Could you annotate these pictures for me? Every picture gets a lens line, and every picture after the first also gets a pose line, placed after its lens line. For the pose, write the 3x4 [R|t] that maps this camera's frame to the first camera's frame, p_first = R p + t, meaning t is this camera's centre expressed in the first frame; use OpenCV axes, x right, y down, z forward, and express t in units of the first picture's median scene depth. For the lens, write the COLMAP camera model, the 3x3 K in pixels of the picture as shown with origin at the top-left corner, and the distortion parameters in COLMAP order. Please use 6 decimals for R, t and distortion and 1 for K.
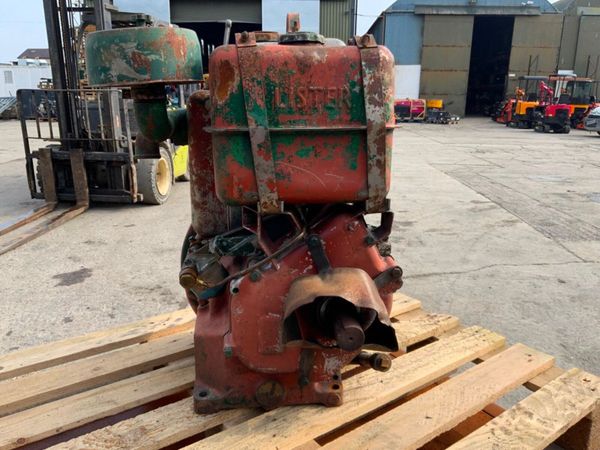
lens RADIAL K [[509.3, 0, 300.6], [0, 509.3, 222.0], [0, 0, 1]] dist [0.049057, -0.100405]
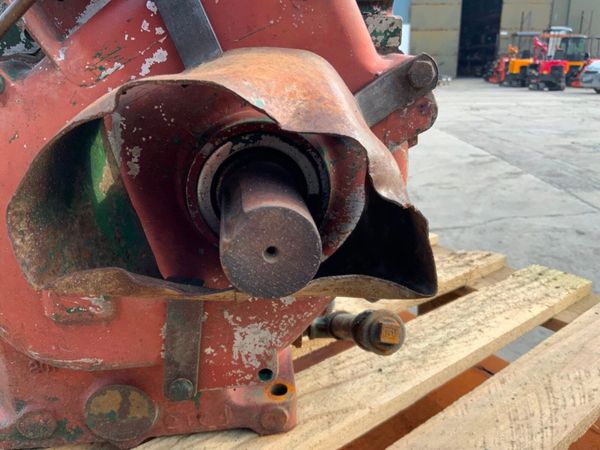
lens RADIAL K [[509.3, 0, 303.4], [0, 509.3, 221.1], [0, 0, 1]] dist [0.049057, -0.100405]
pose [[0.999306, -0.030940, 0.020758, 0.019605], [0.029893, 0.998351, 0.049002, 0.035199], [-0.022240, -0.048347, 0.998583, 0.128273]]
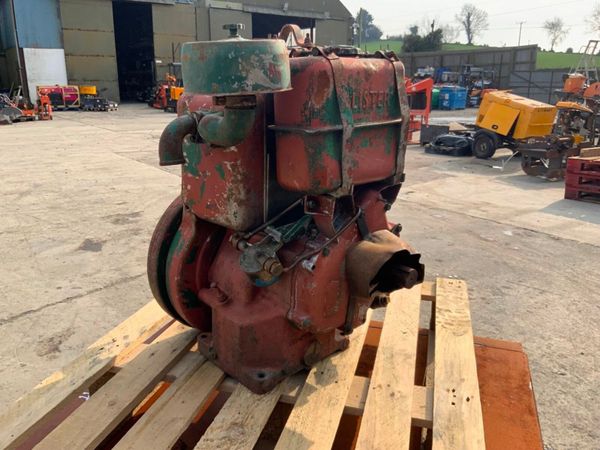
lens RADIAL K [[509.3, 0, 304.5], [0, 509.3, 223.9], [0, 0, 1]] dist [0.049057, -0.100405]
pose [[0.781621, -0.172433, 0.599446, -0.159435], [0.154045, 0.984624, 0.082371, -0.012067], [-0.604432, 0.027958, 0.796166, 0.016805]]
